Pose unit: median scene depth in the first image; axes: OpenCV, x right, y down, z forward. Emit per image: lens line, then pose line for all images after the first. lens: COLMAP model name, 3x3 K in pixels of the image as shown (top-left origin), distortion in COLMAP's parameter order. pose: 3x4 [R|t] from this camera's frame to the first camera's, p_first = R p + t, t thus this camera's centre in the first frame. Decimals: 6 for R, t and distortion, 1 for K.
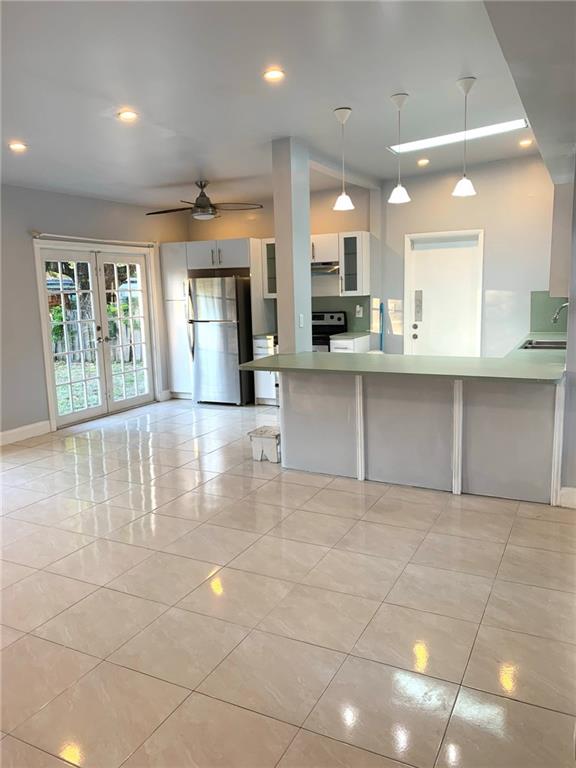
lens RADIAL K [[591.3, 0, 290.8], [0, 591.3, 381.8], [0, 0, 1]] dist [0.055219, -0.078600]
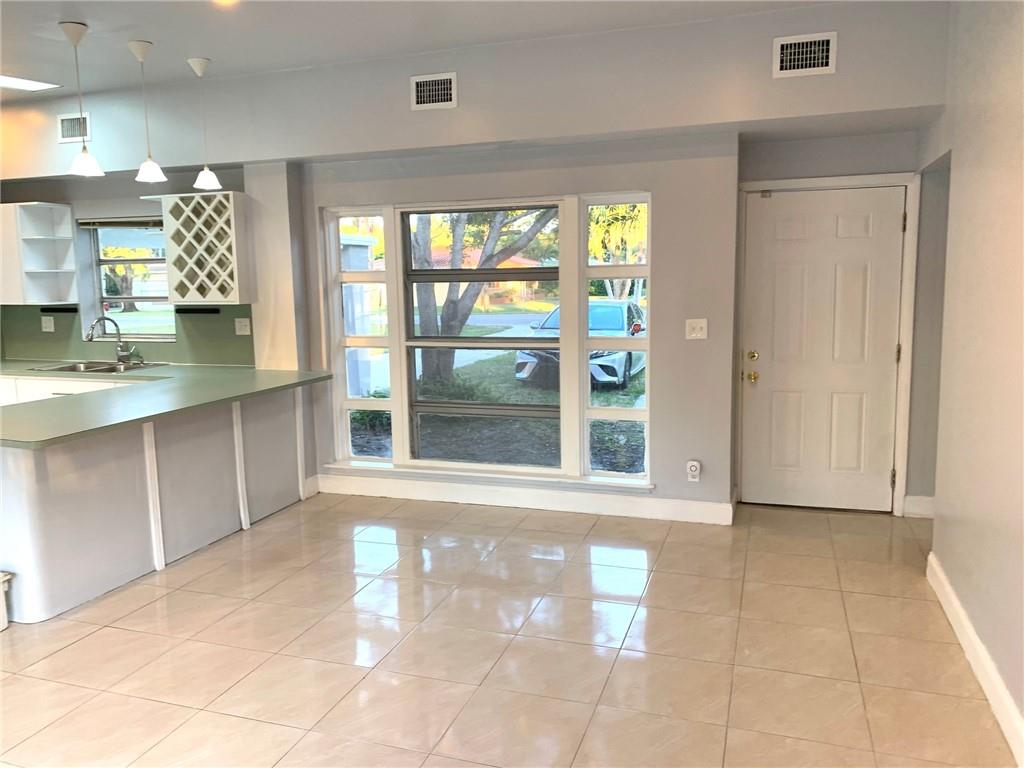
lens RADIAL K [[788.3, 0, 506.4], [0, 788.3, 378.6], [0, 0, 1]] dist [0.055219, -0.078600]
pose [[-0.148870, -0.097675, 0.984021, -0.758238], [0.176097, 0.976585, 0.123578, -0.086310], [-0.973051, 0.191680, -0.128184, 0.620677]]
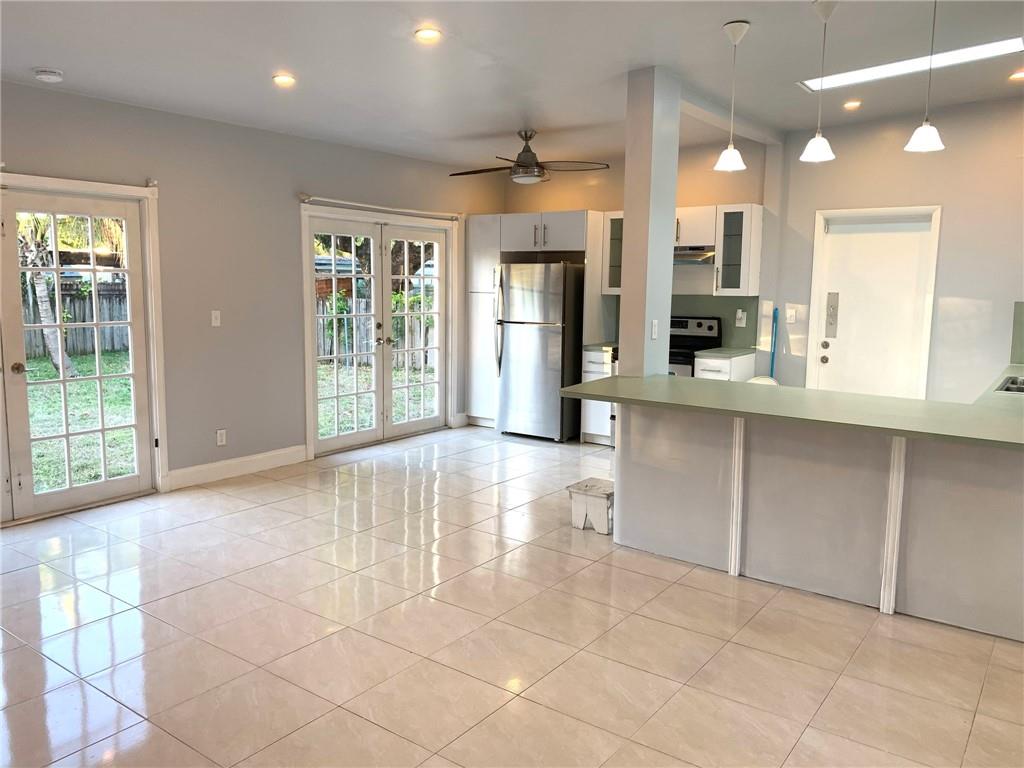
lens RADIAL K [[788.3, 0, 508.3], [0, 788.3, 376.4], [0, 0, 1]] dist [0.055219, -0.078600]
pose [[0.985530, 0.058923, -0.158933, -0.001387], [-0.064105, 0.997559, -0.027674, -0.013282], [0.156914, 0.037462, 0.986902, 0.069856]]
